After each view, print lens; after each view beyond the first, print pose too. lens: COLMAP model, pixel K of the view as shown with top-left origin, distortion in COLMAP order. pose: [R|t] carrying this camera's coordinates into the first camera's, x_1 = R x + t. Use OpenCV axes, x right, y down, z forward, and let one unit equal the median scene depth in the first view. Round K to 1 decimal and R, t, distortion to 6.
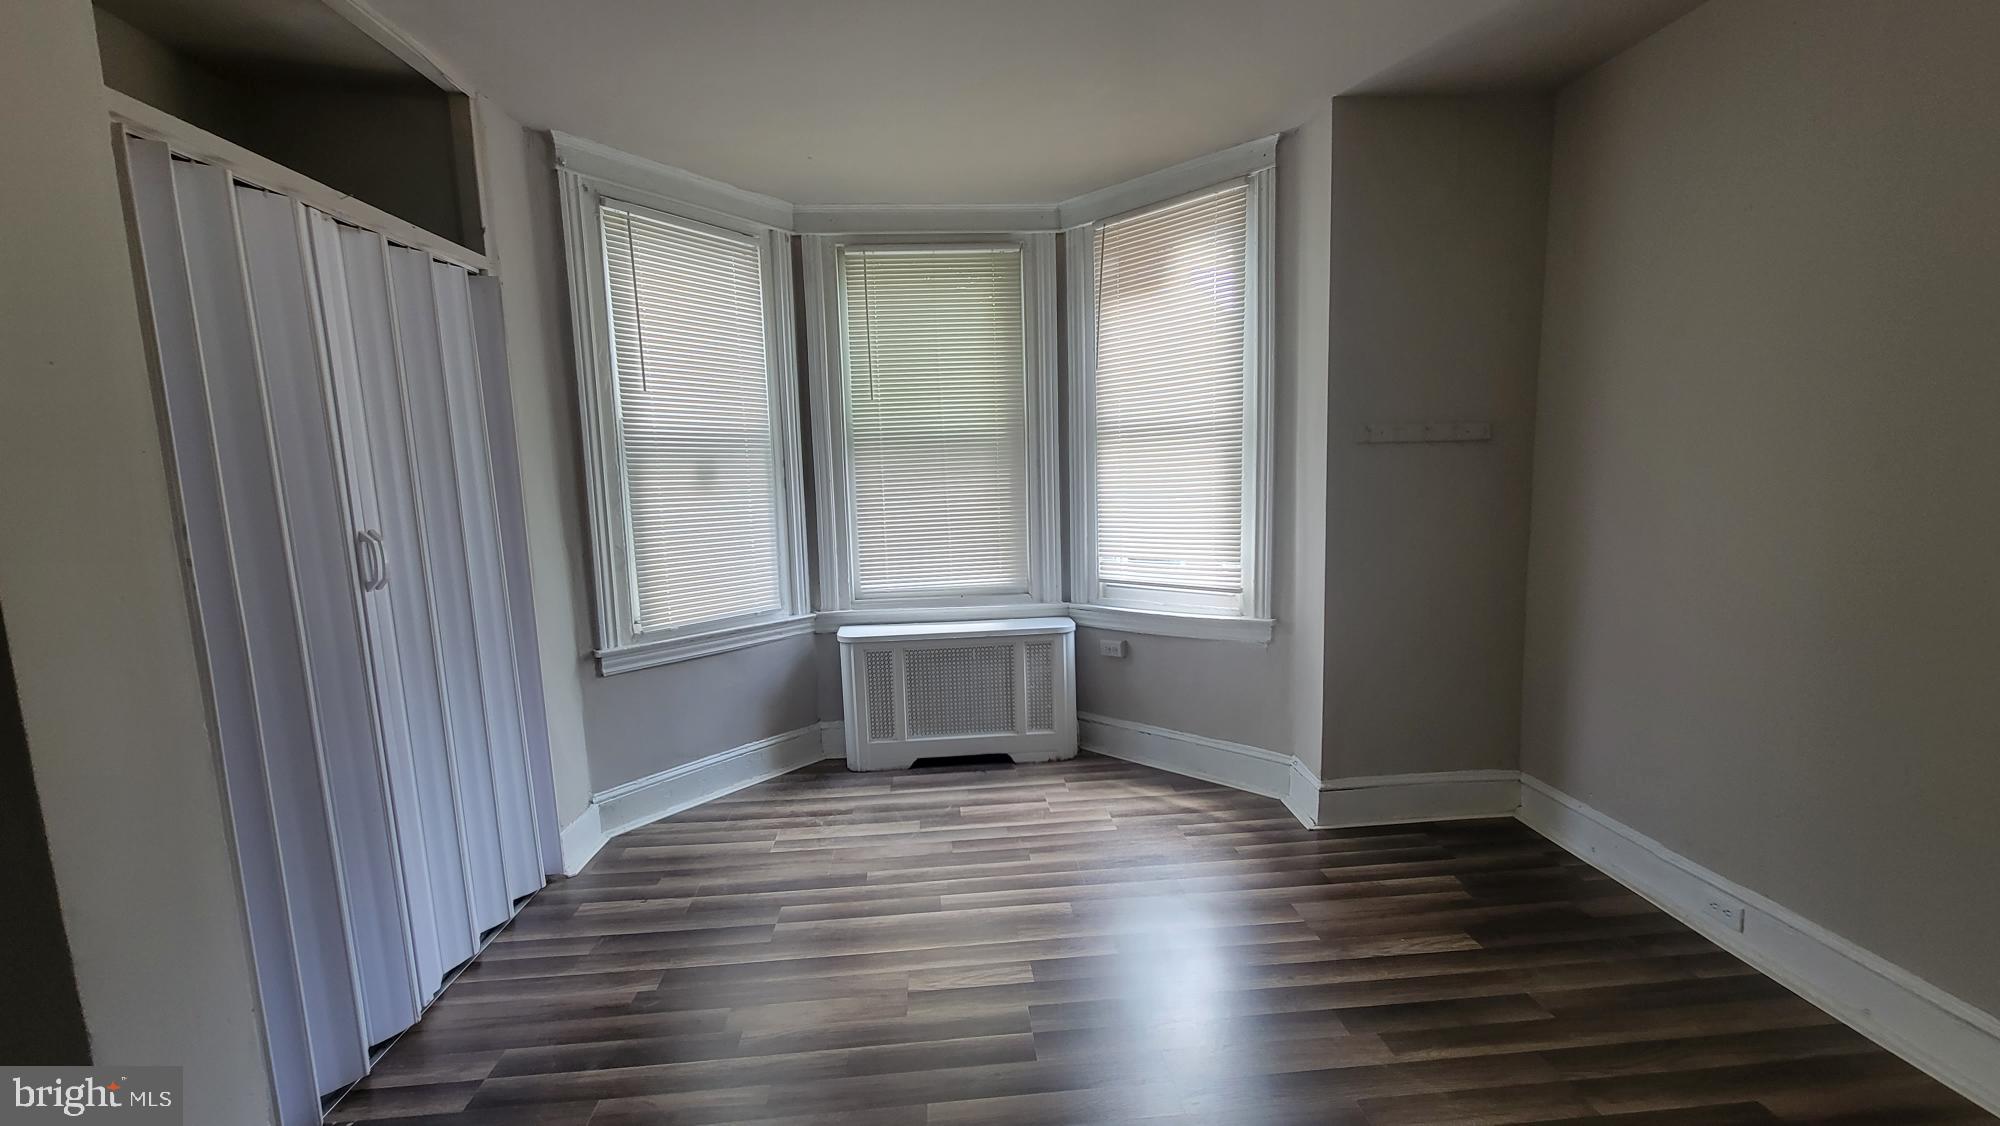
lens RADIAL K [[819.8, 0, 1000.8], [0, 819.8, 571.2], [0, 0, 1]] dist [-0.000959, 0.000023]
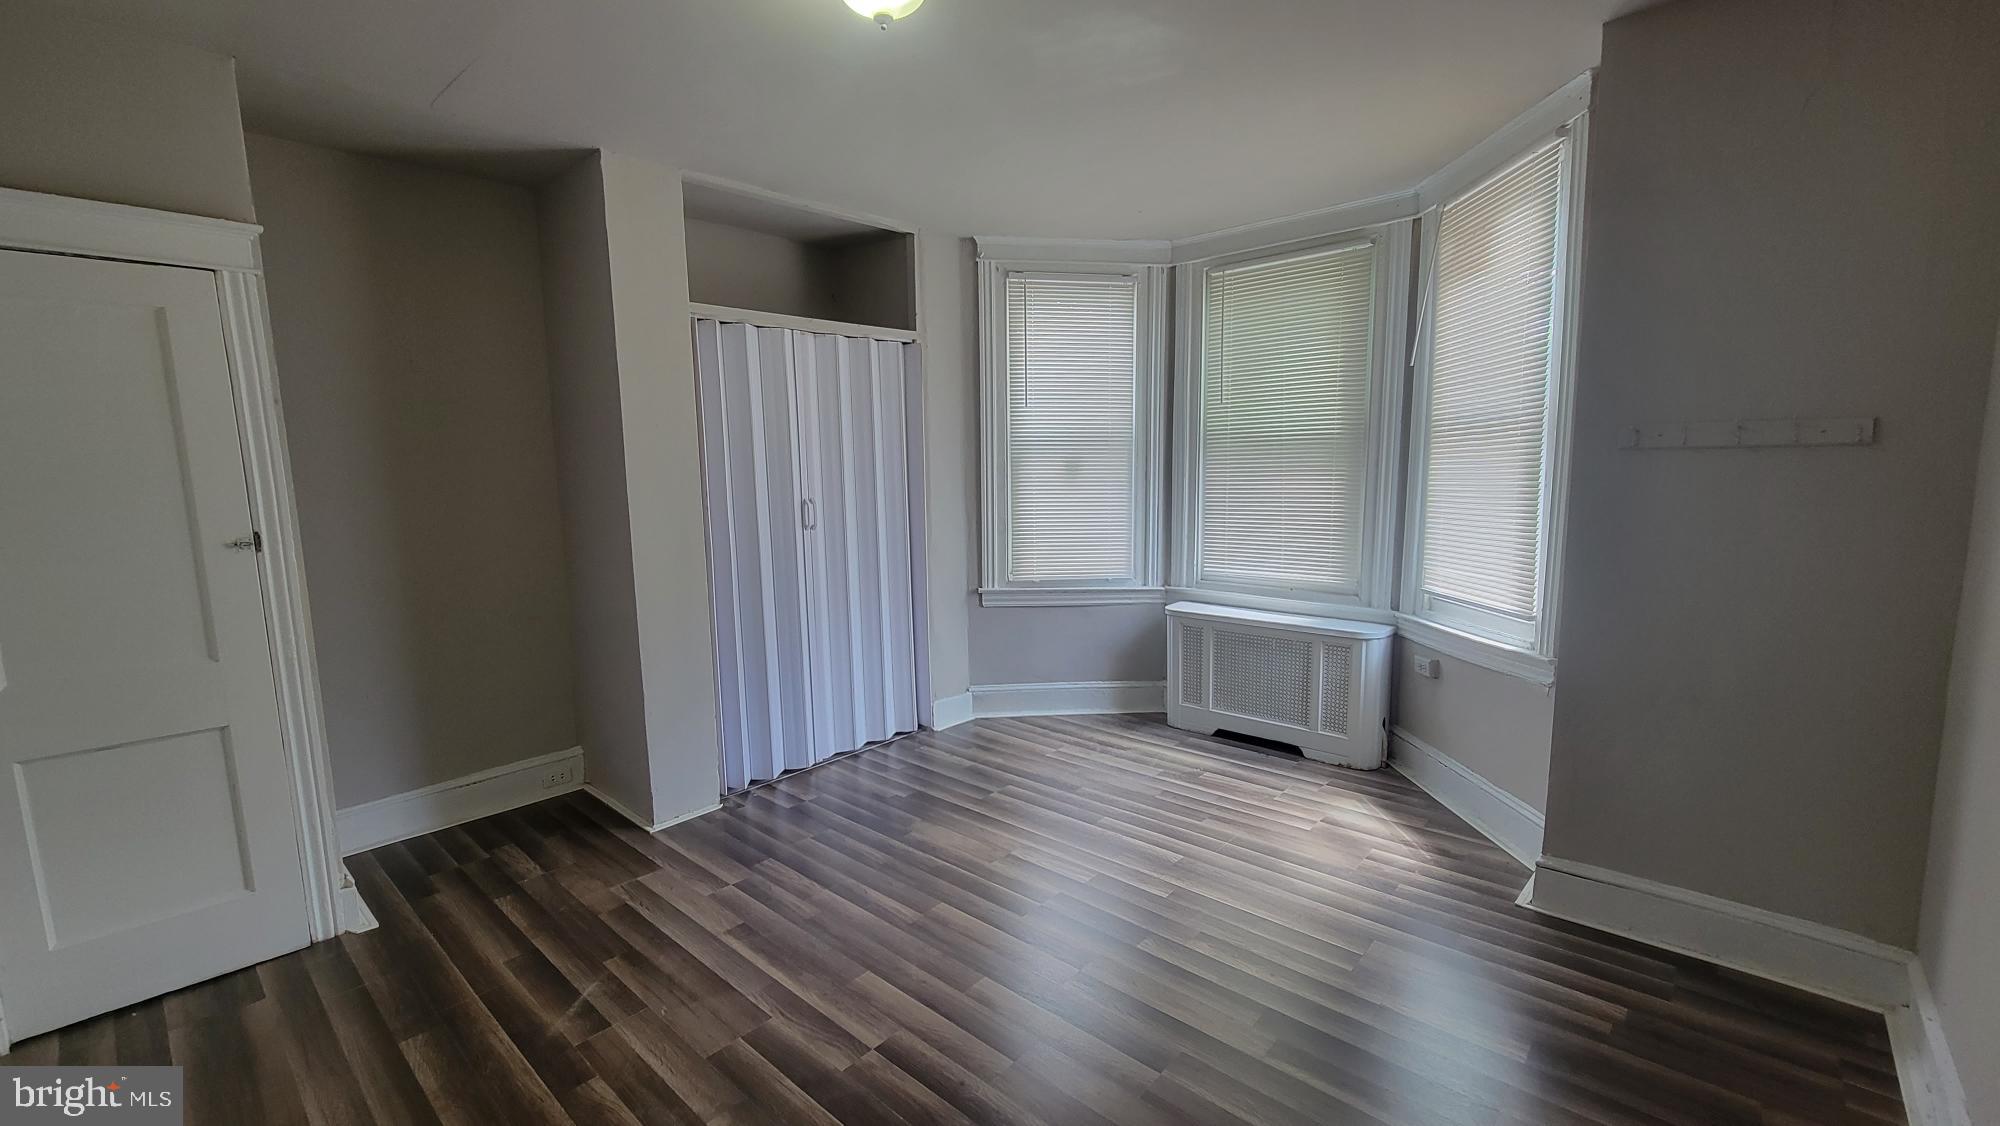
lens RADIAL K [[819.8, 0, 997.9], [0, 819.8, 567.5], [0, 0, 1]] dist [-0.000959, 0.000023]
pose [[0.685248, 0.109490, -0.720033, 0.530938], [-0.097749, 0.993517, 0.058050, -0.025324], [0.721721, 0.030604, 0.691507, 0.016460]]
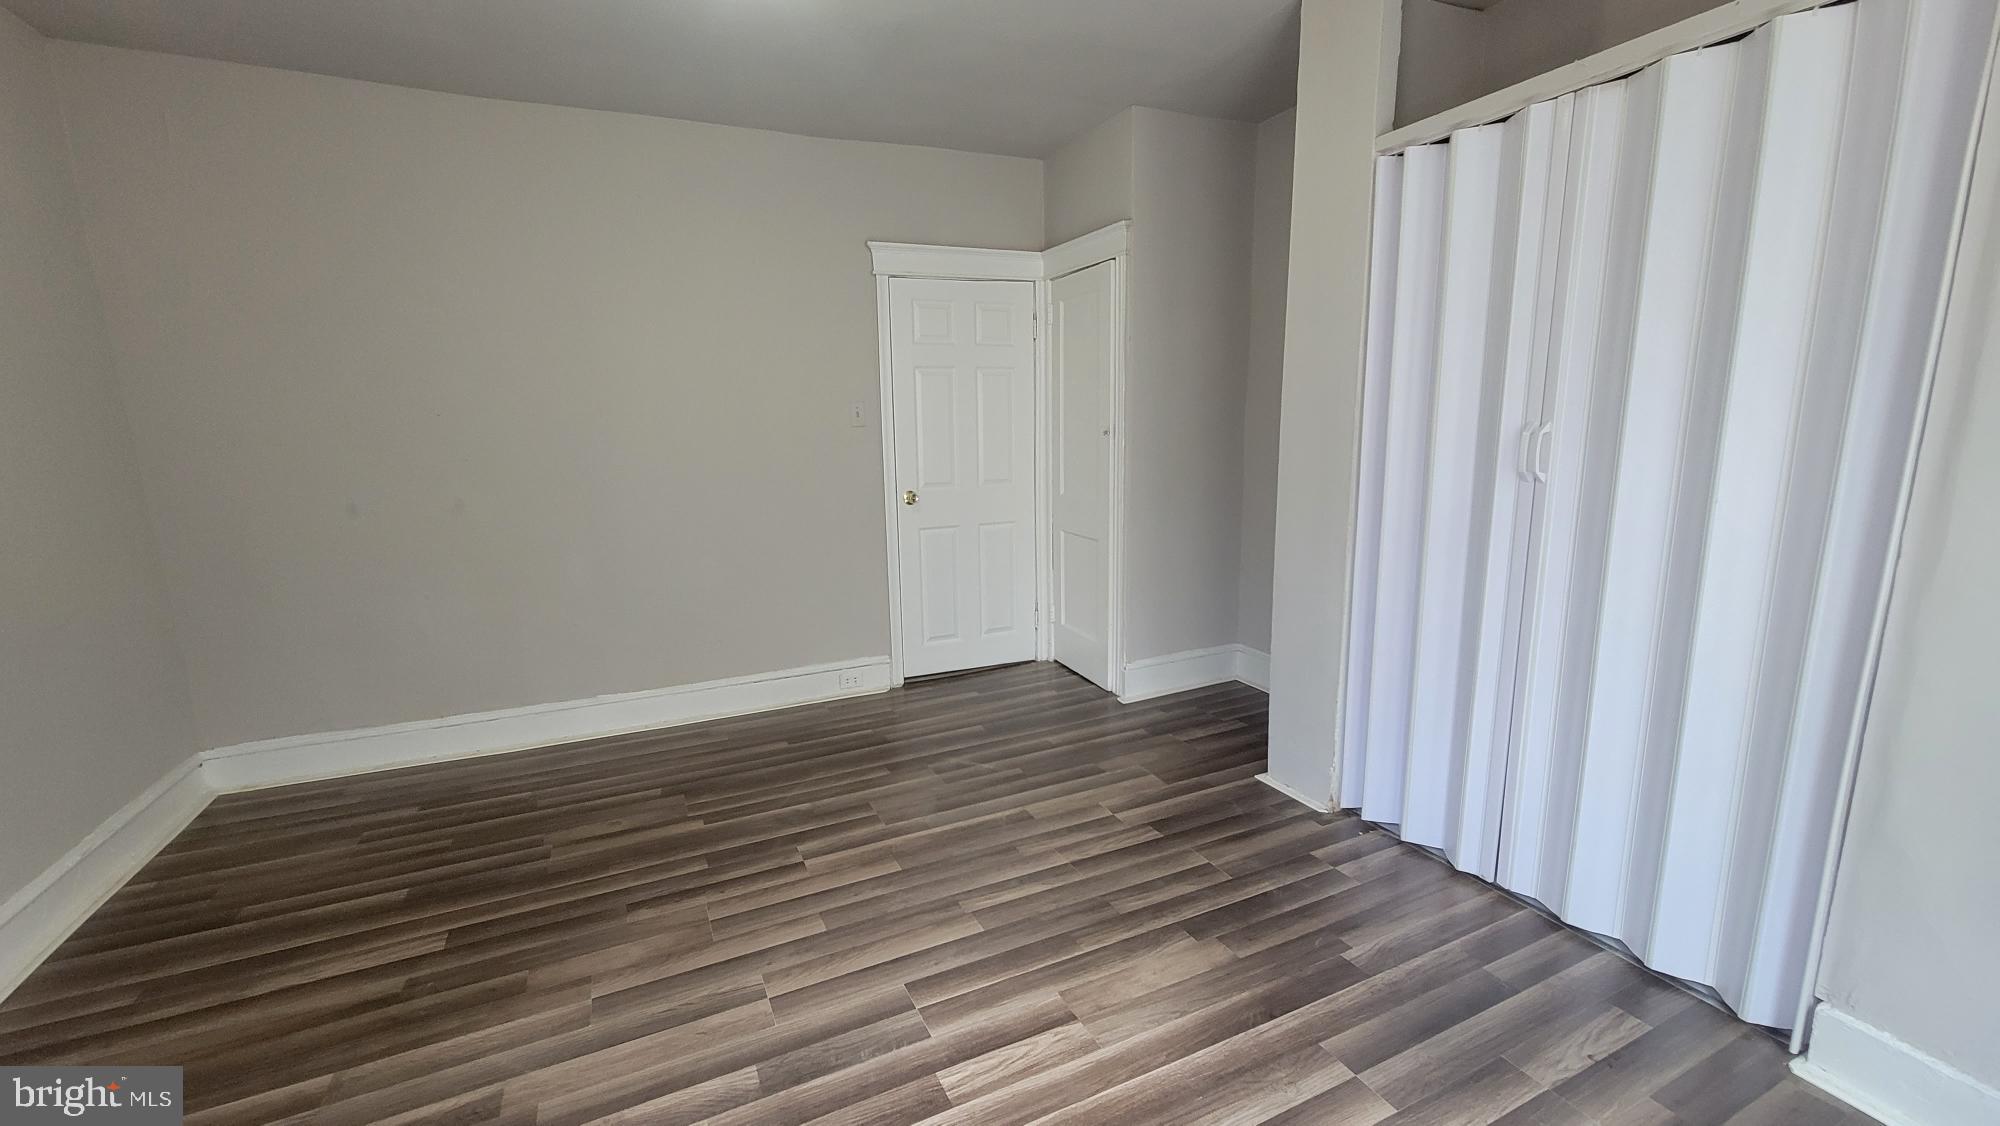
lens RADIAL K [[819.8, 0, 1004.3], [0, 819.8, 575.1], [0, 0, 1]] dist [-0.000959, 0.000023]
pose [[-0.934598, 0.116774, -0.335991, 0.120937], [0.002989, 0.947123, 0.320857, -0.117967], [0.355693, 0.298868, -0.885528, 1.034177]]
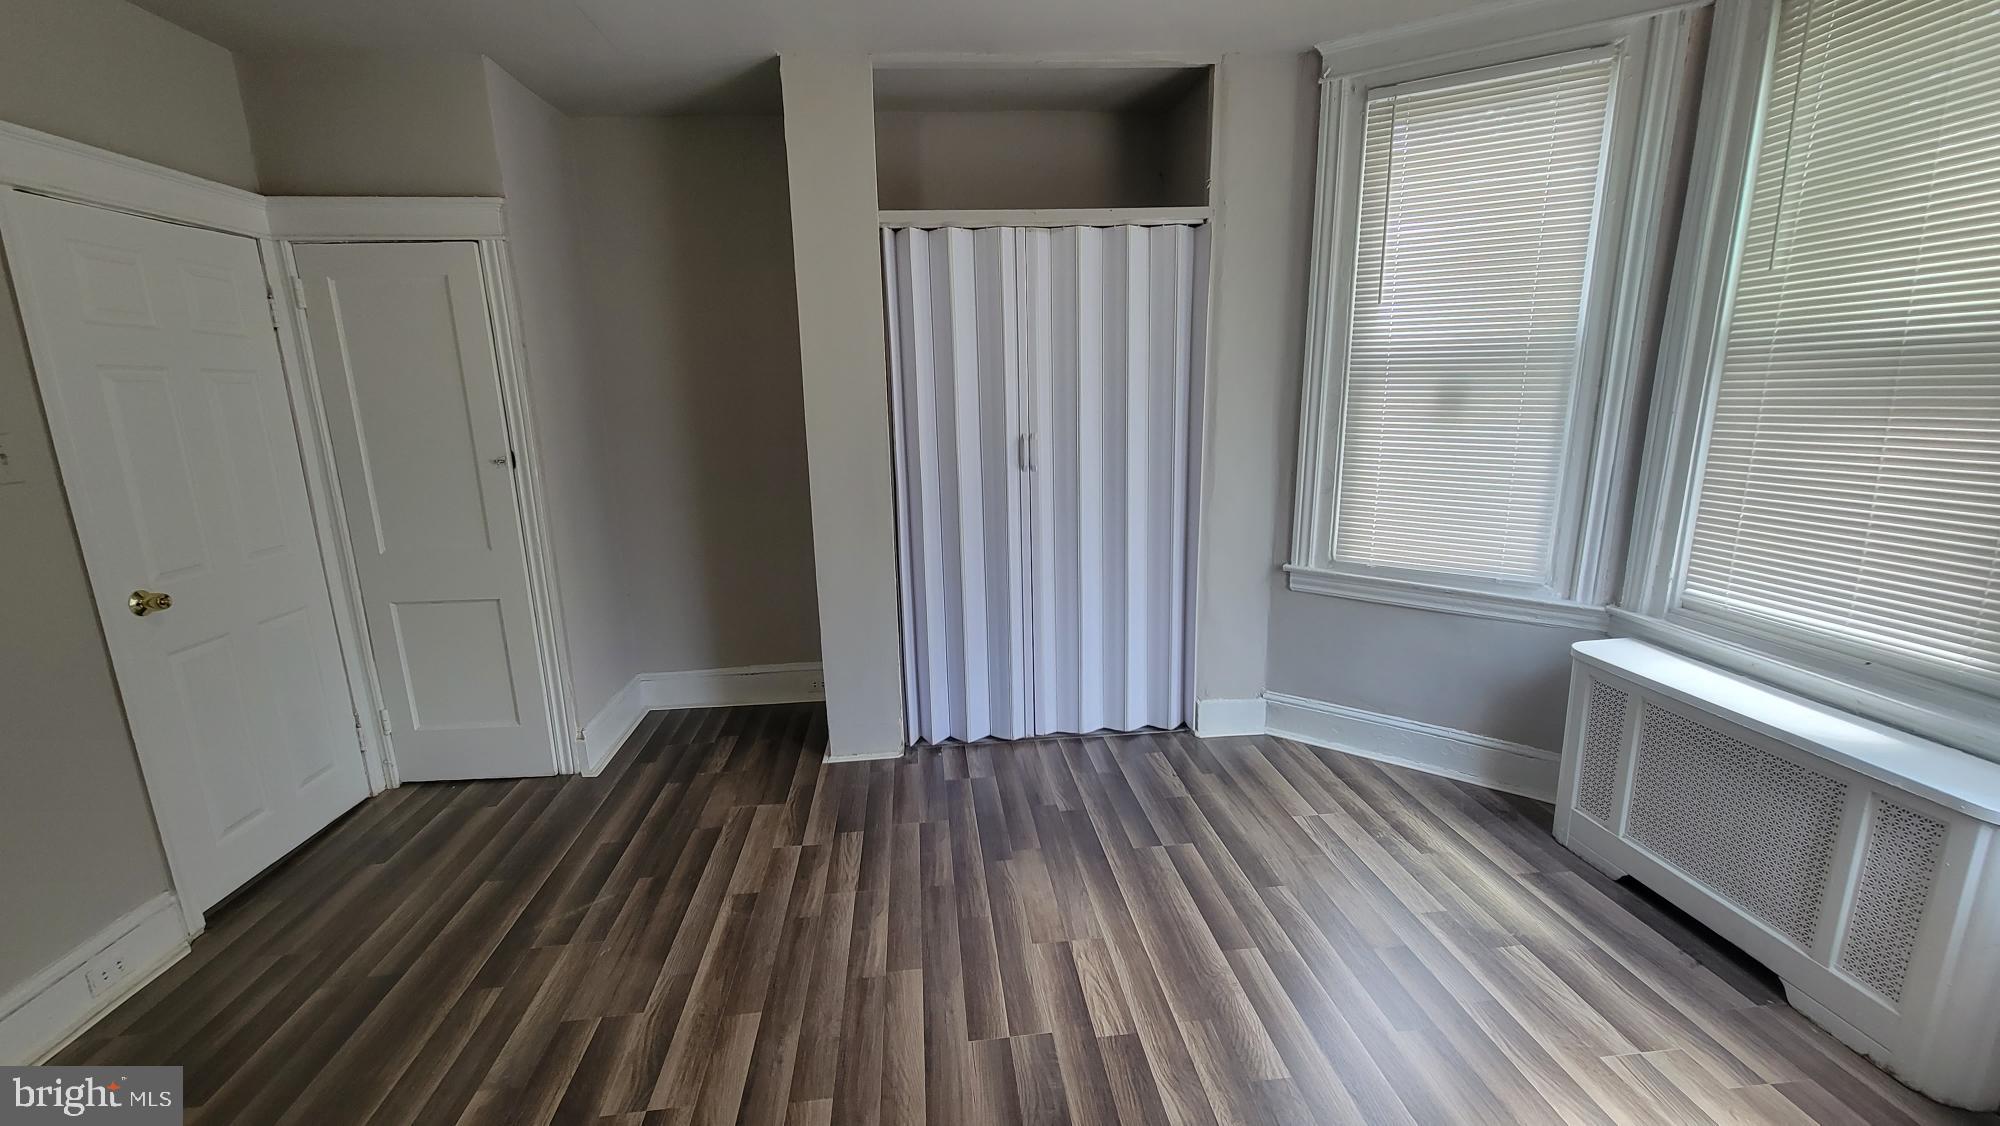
lens RADIAL K [[819.8, 0, 998.5], [0, 819.8, 573.3], [0, 0, 1]] dist [-0.000959, 0.000023]
pose [[0.021343, 0.248254, -0.968460, 0.488853], [-0.110005, 0.963382, 0.244528, -0.101484], [0.993702, 0.101317, 0.047870, 0.539624]]
